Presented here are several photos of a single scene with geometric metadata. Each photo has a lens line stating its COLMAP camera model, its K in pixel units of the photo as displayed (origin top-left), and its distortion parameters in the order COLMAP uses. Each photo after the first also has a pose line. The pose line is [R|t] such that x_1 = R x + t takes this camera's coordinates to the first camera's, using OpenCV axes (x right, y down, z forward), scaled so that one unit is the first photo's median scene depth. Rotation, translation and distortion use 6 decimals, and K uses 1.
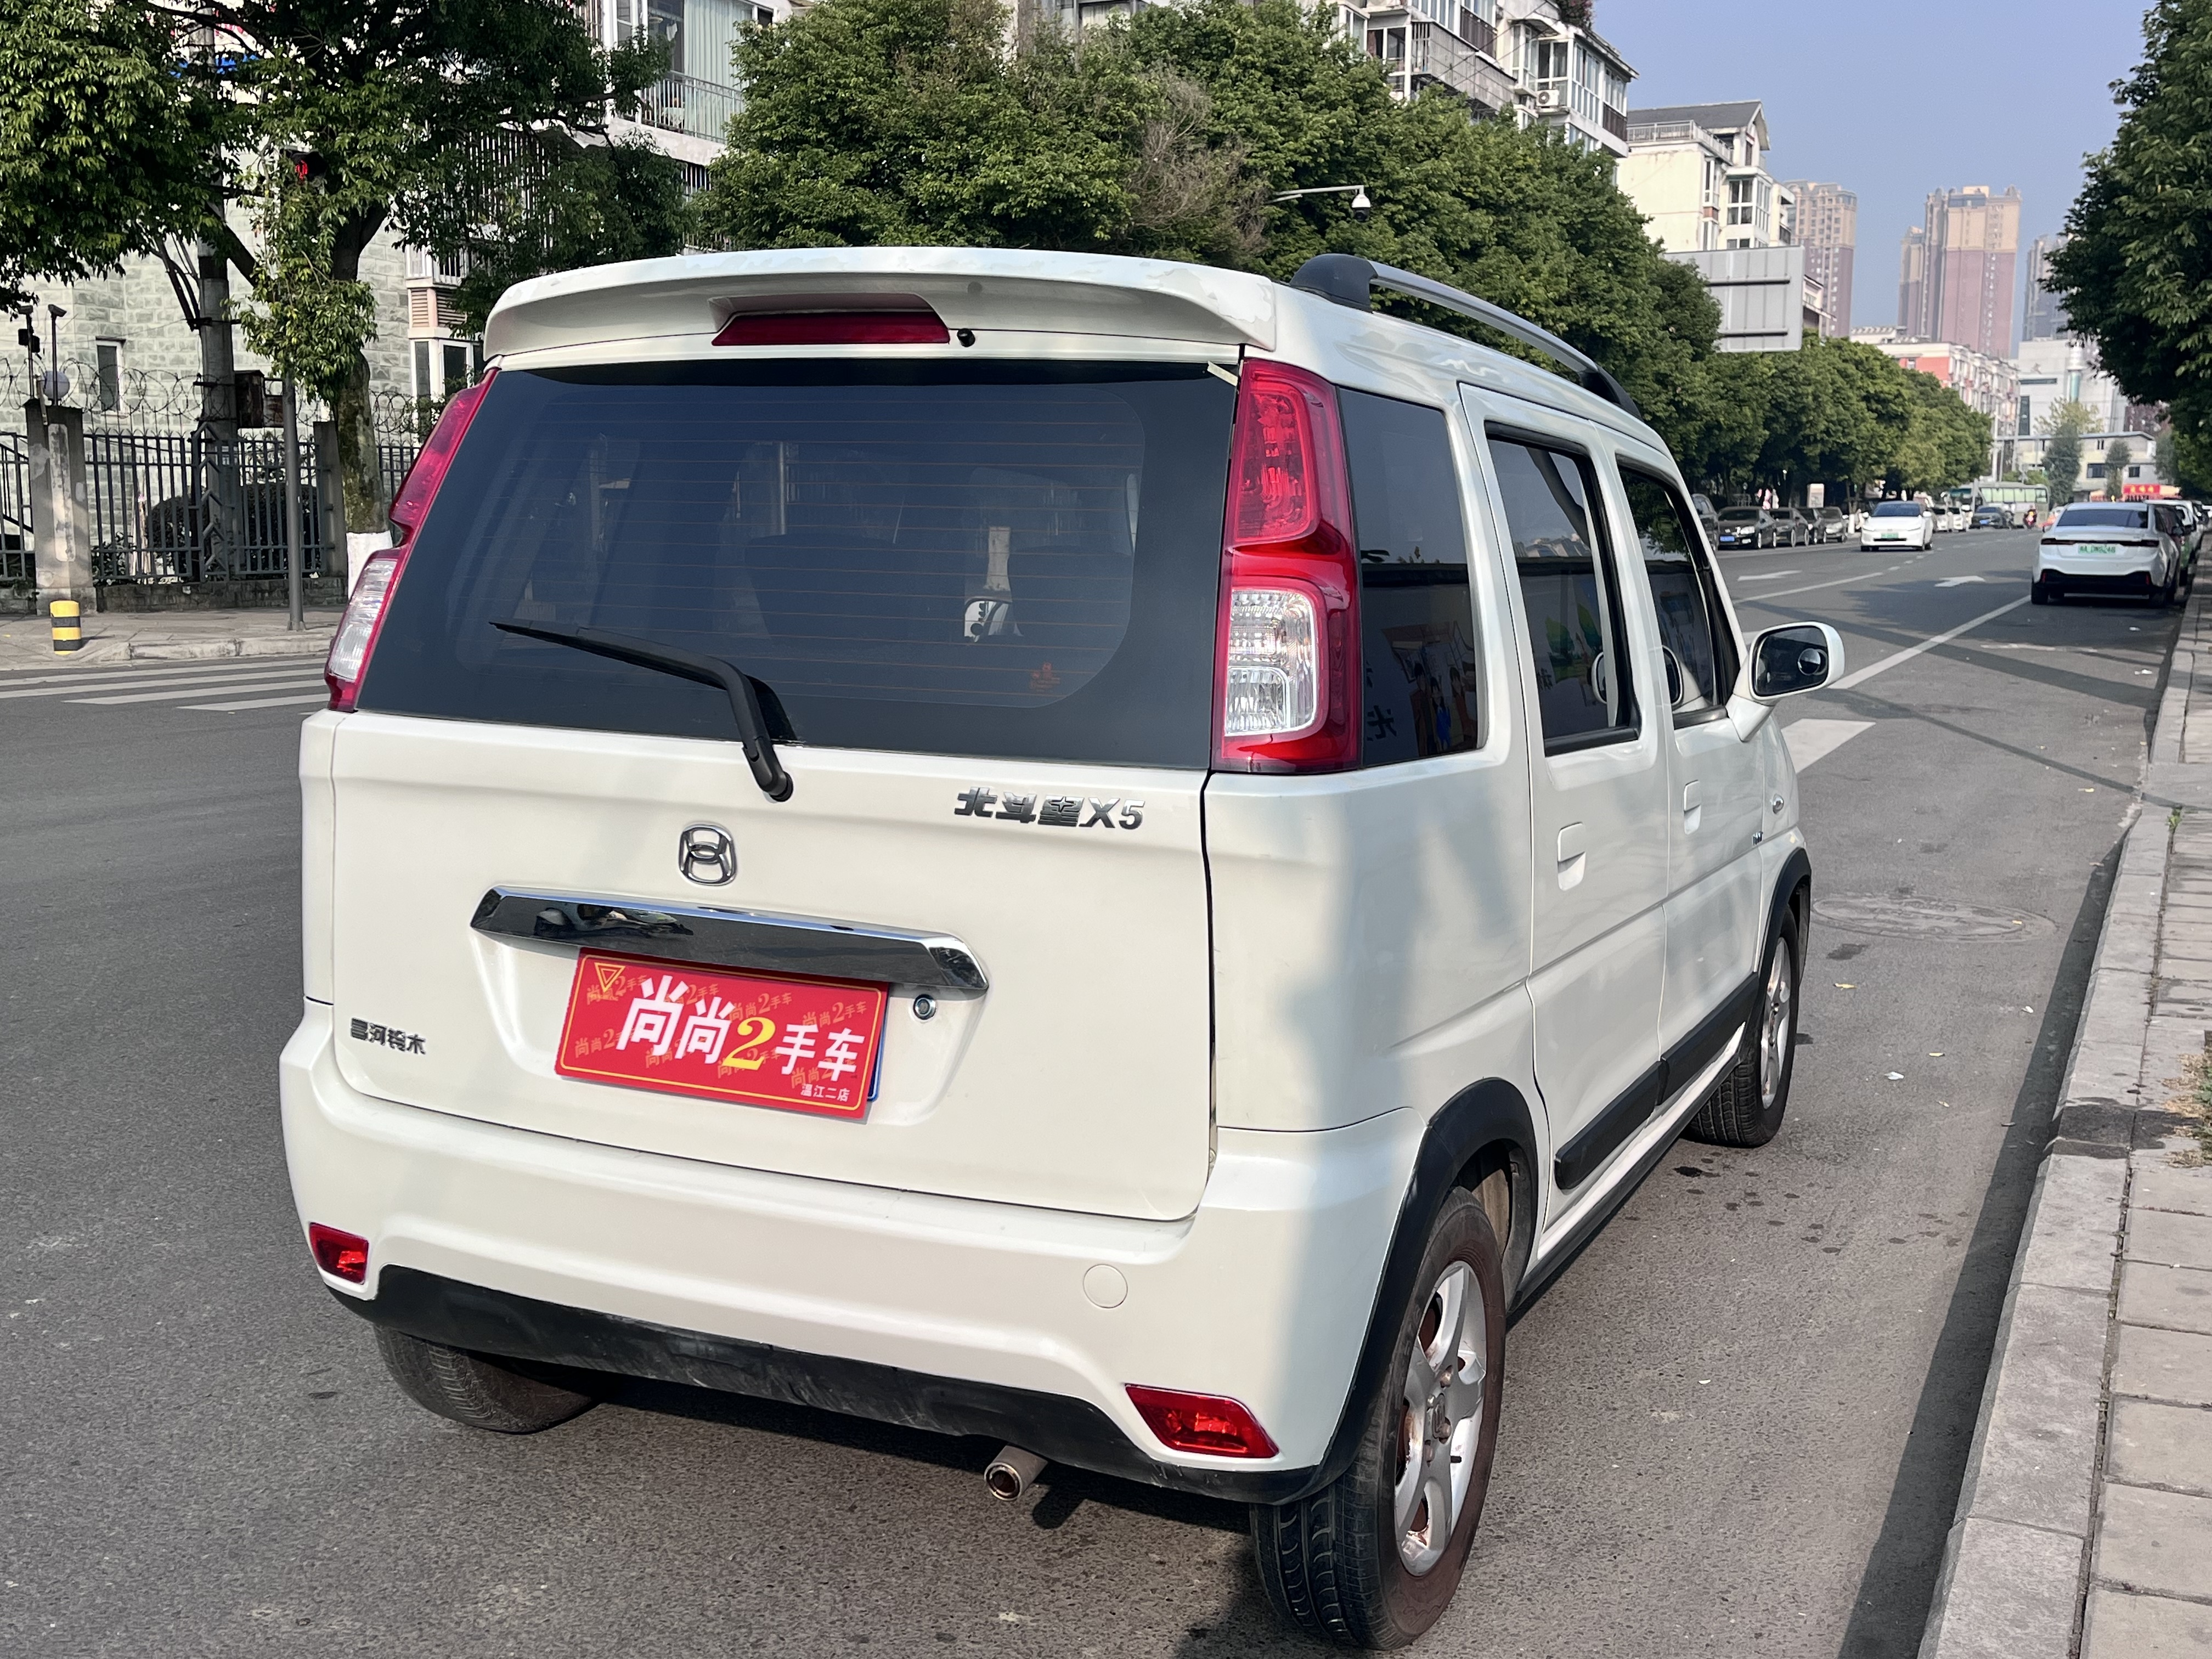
lens RADIAL K [[2235.8, 0, 1116.8], [0, 2235.8, 794.2], [0, 0, 1]] dist [0.032316, 0.016700]
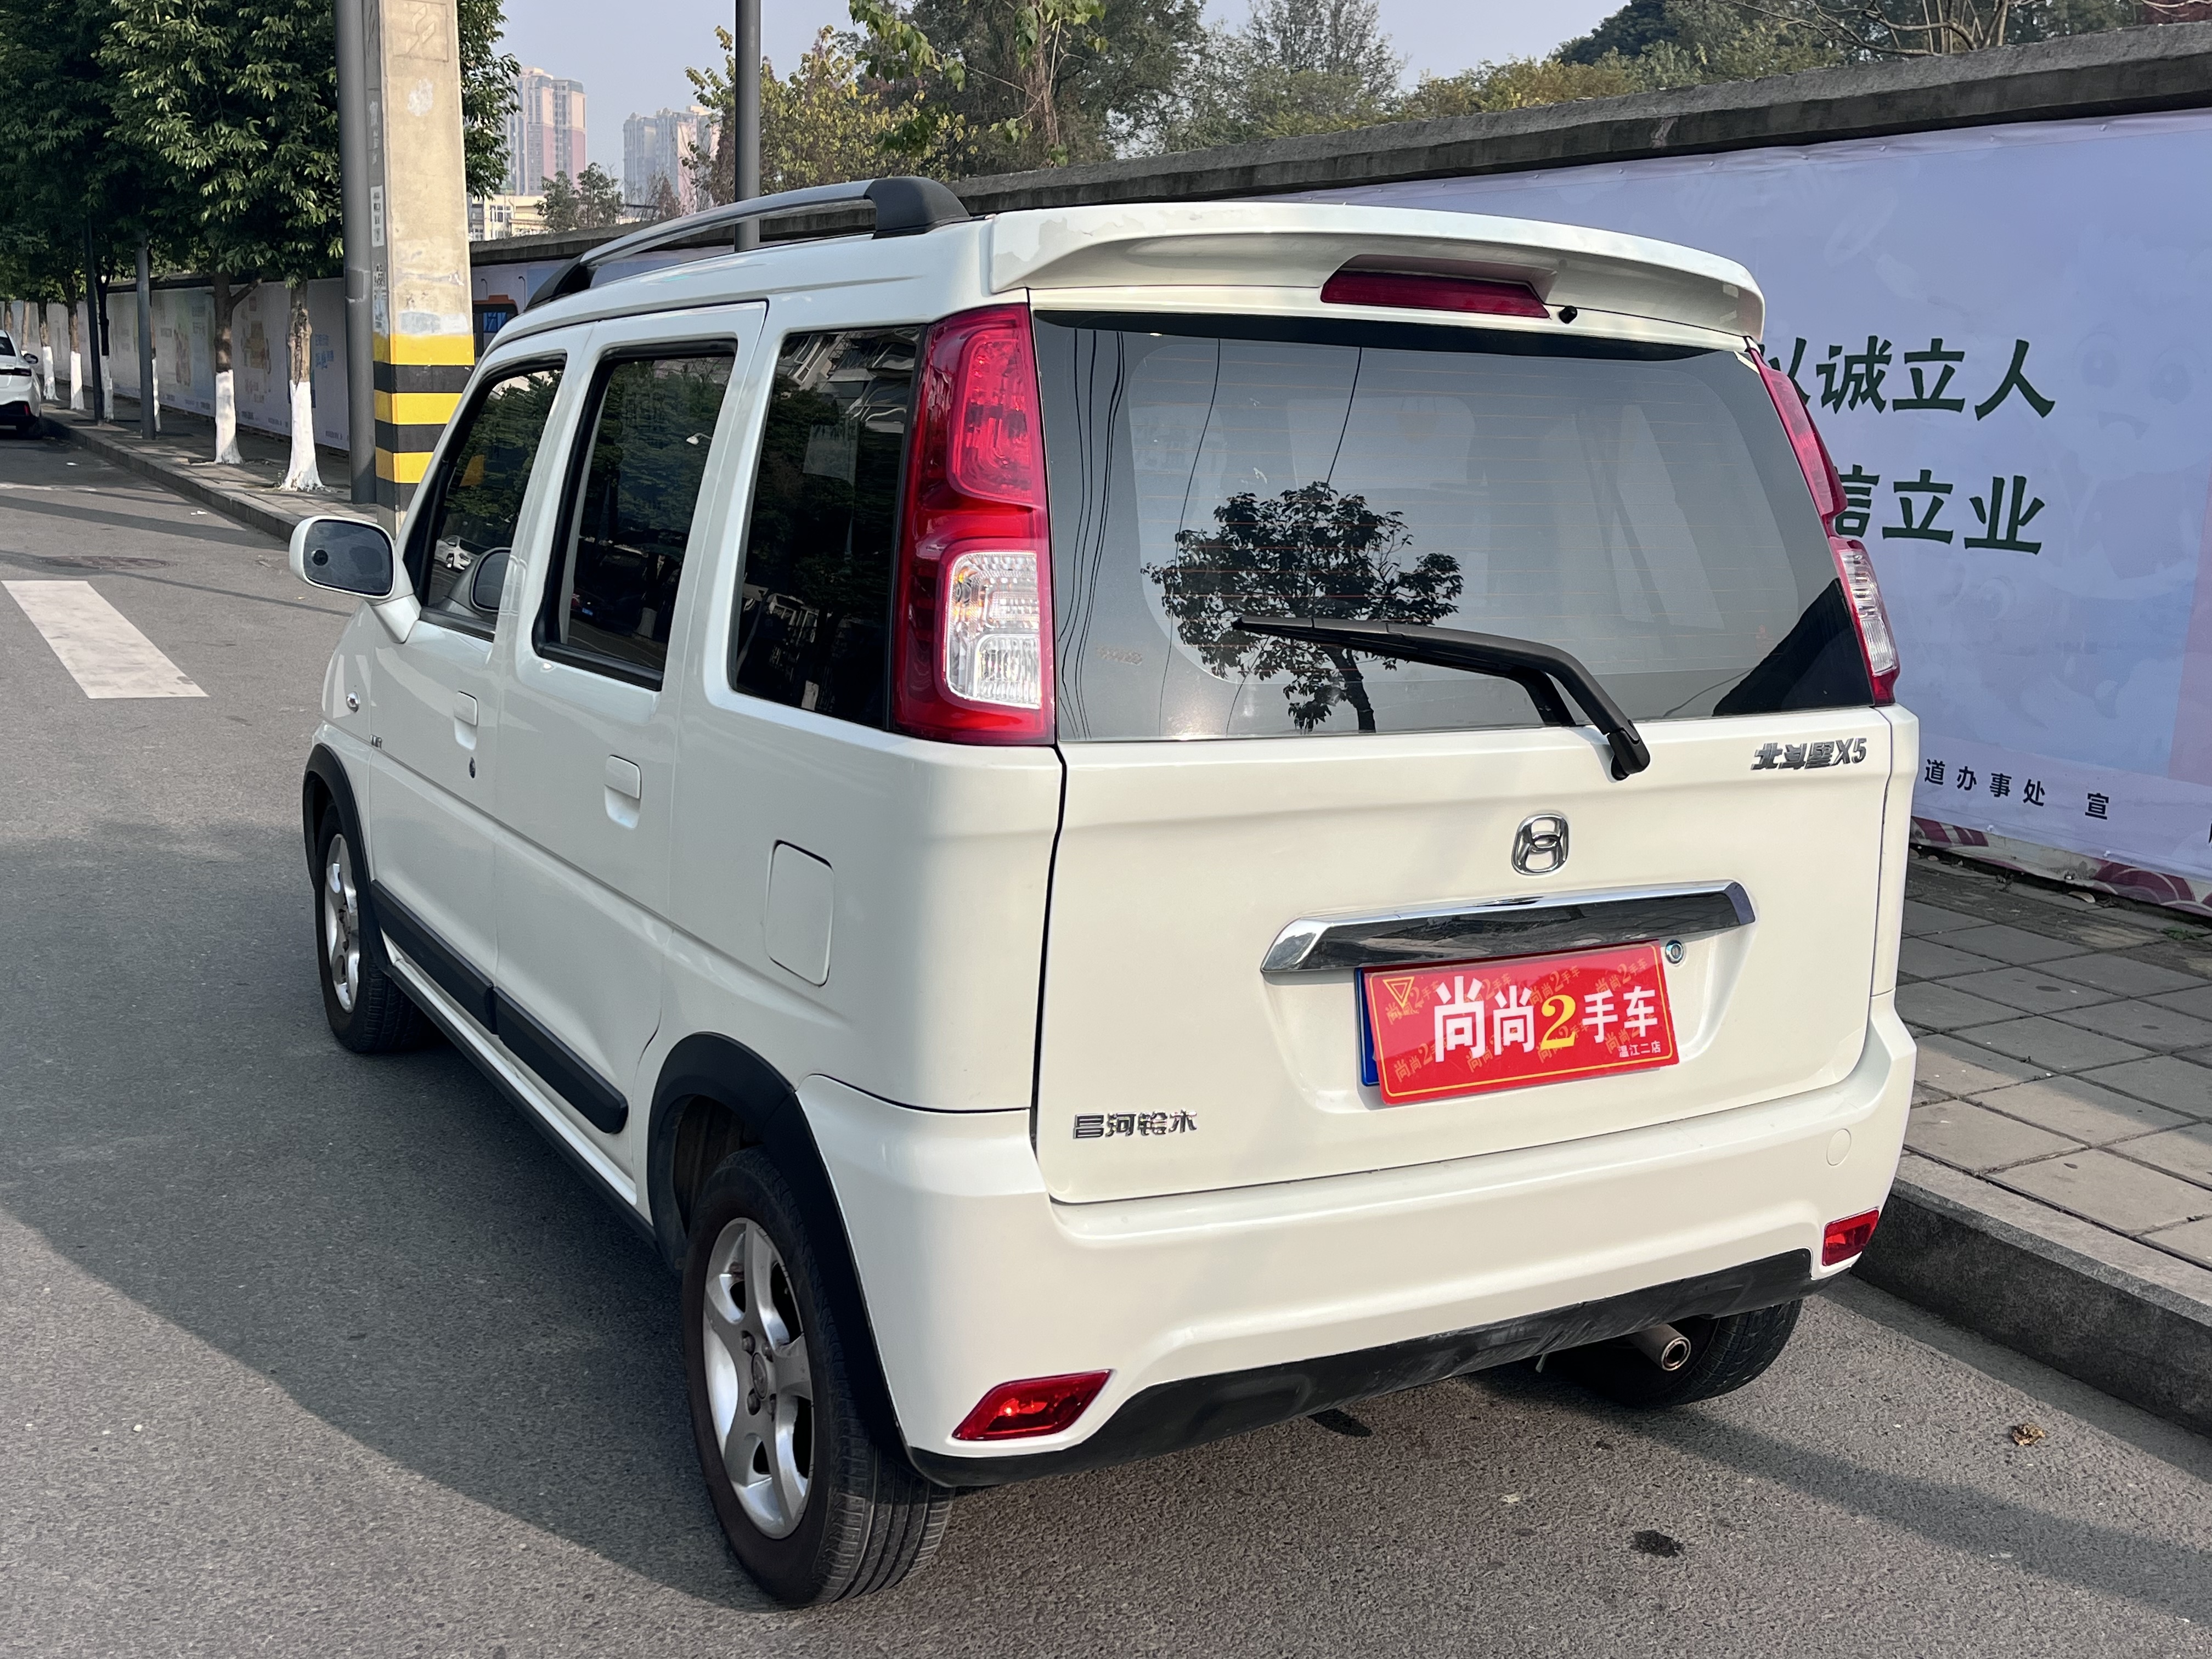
lens RADIAL K [[2233.1, 0, 1106.0], [0, 2233.1, 829.5], [0, 0, 1]] dist [0.096434, -0.154760]
pose [[0.584016, -0.147064, 0.798309, -0.926800], [0.072110, 0.988963, 0.129433, -0.103960], [-0.808533, -0.018025, 0.588175, 0.488532]]
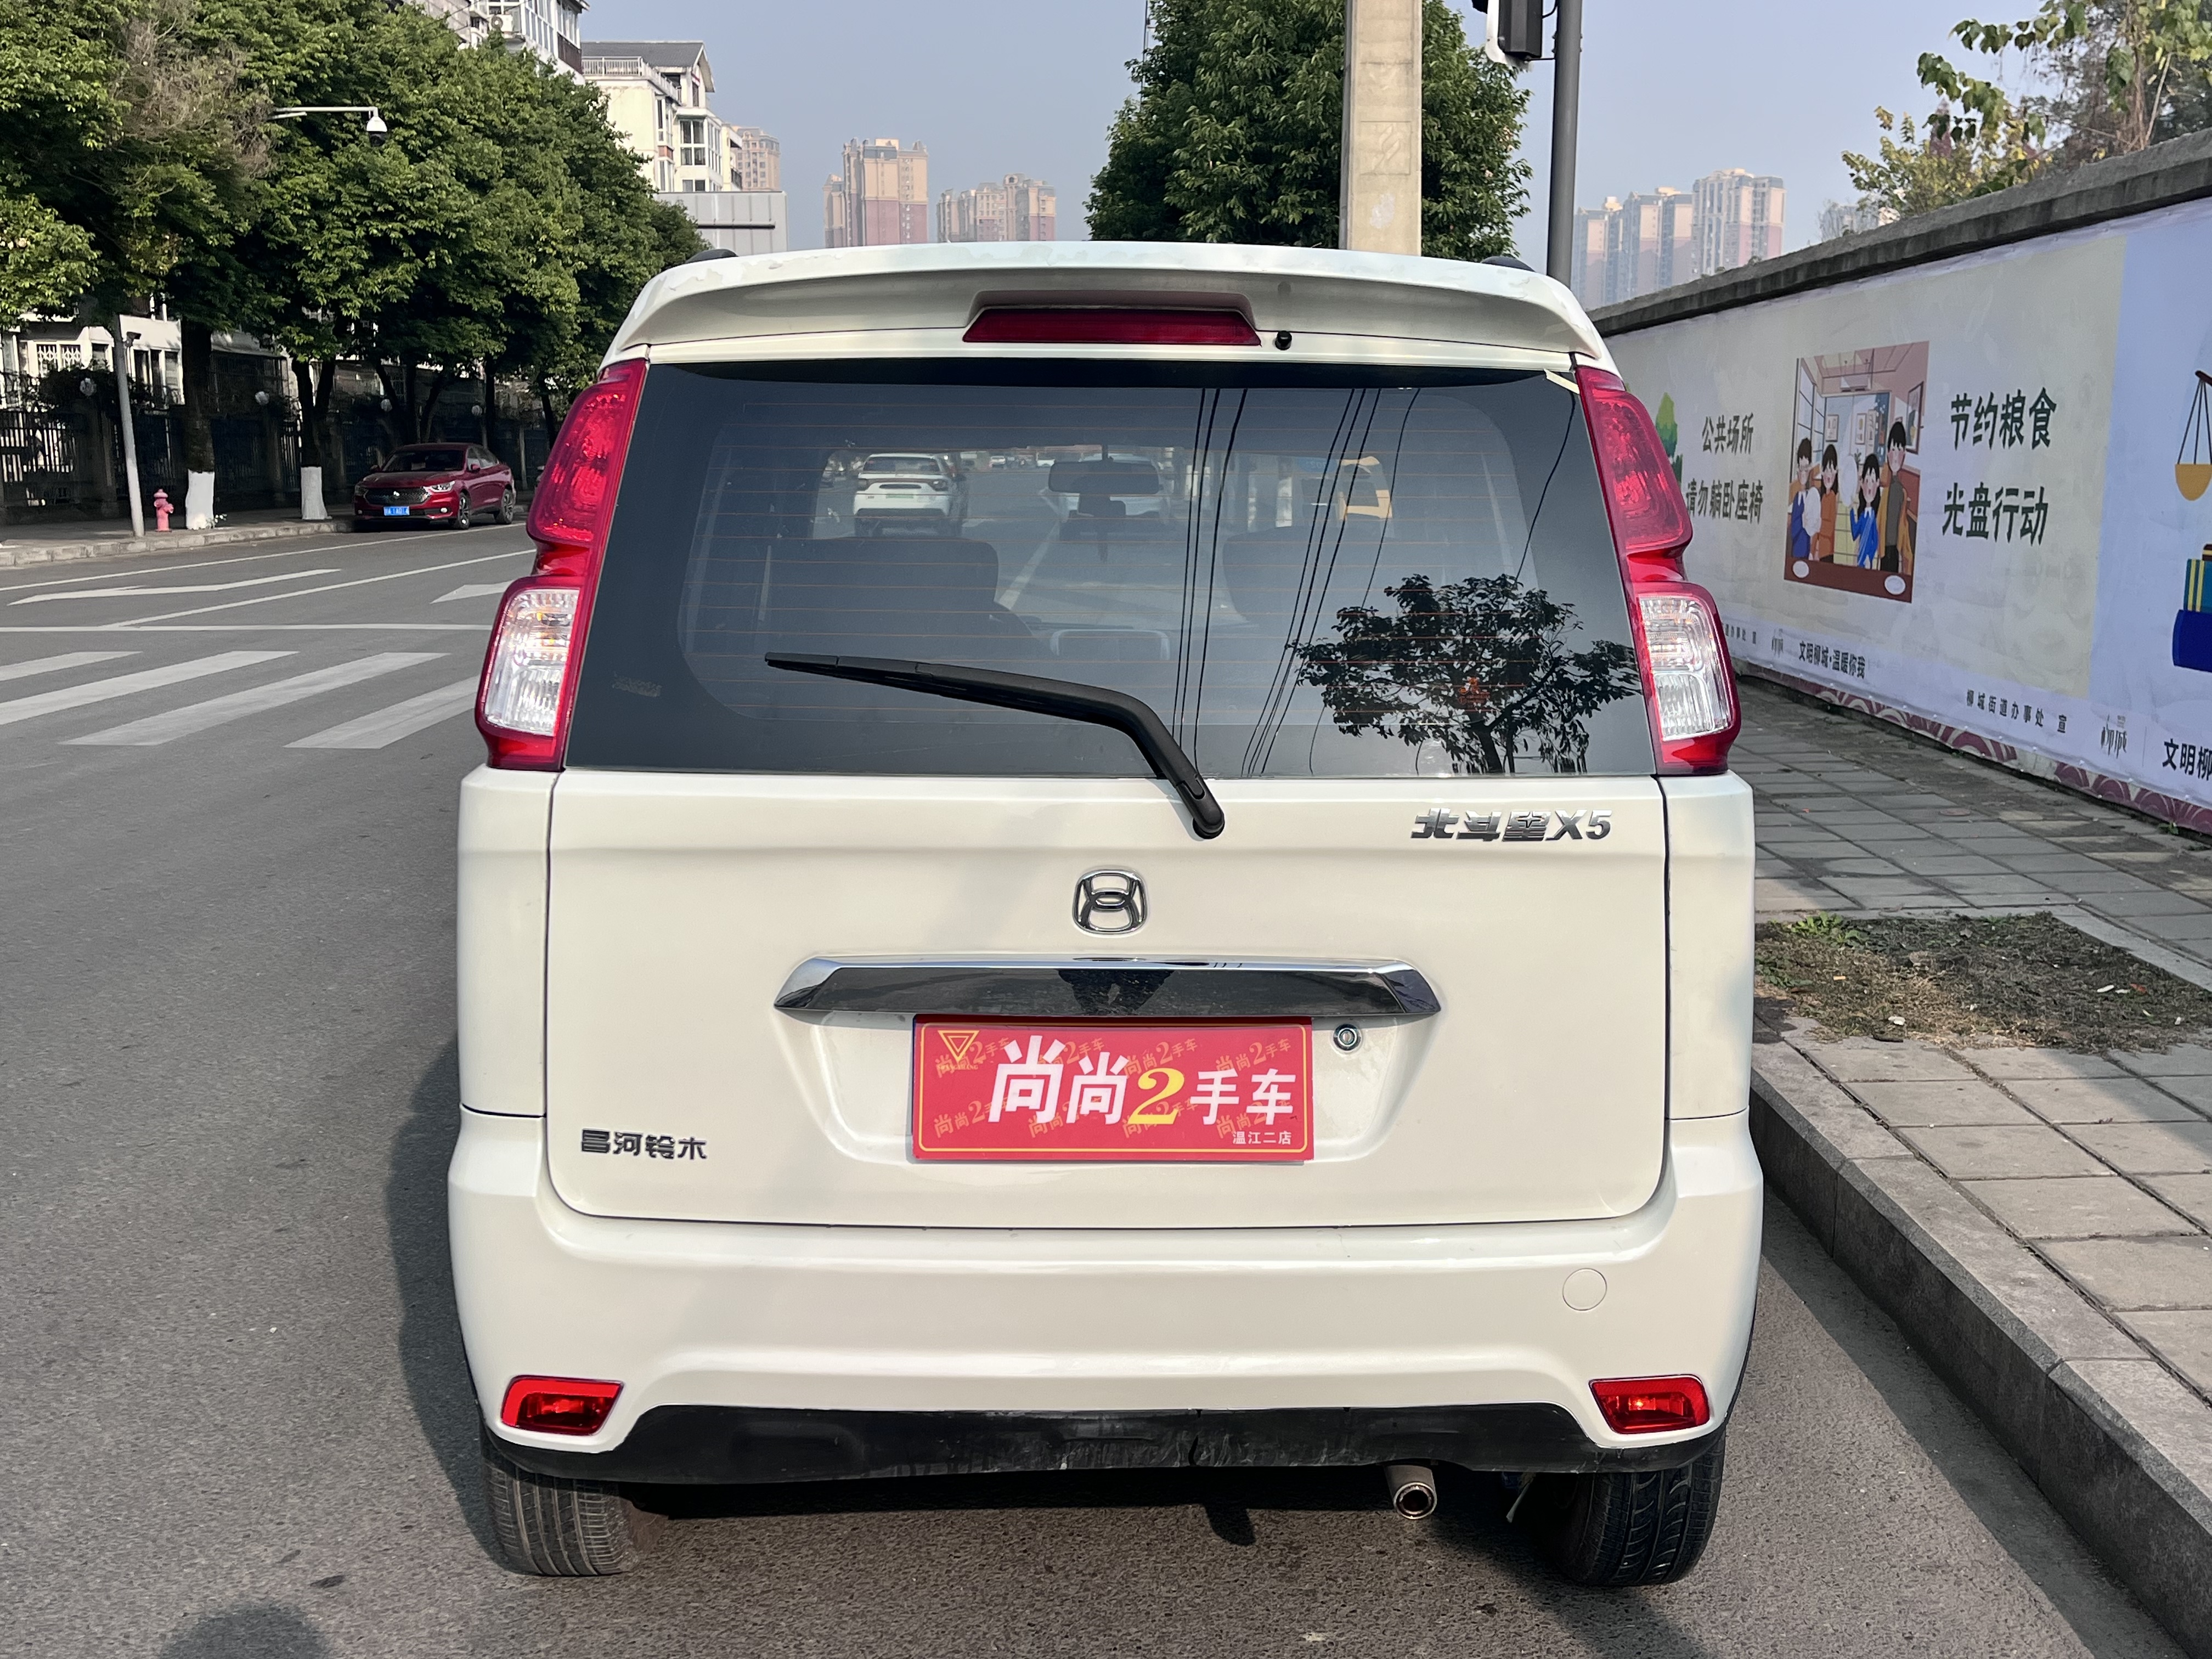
lens RADIAL K [[2243.5, 0, 1107.2], [0, 2243.5, 813.0], [0, 0, 1]] dist [0.049669, -0.036582]
pose [[0.900470, -0.076817, 0.428081, -0.494236], [0.062288, 0.996910, 0.047868, -0.046132], [-0.430435, -0.016440, 0.902472, 0.138226]]
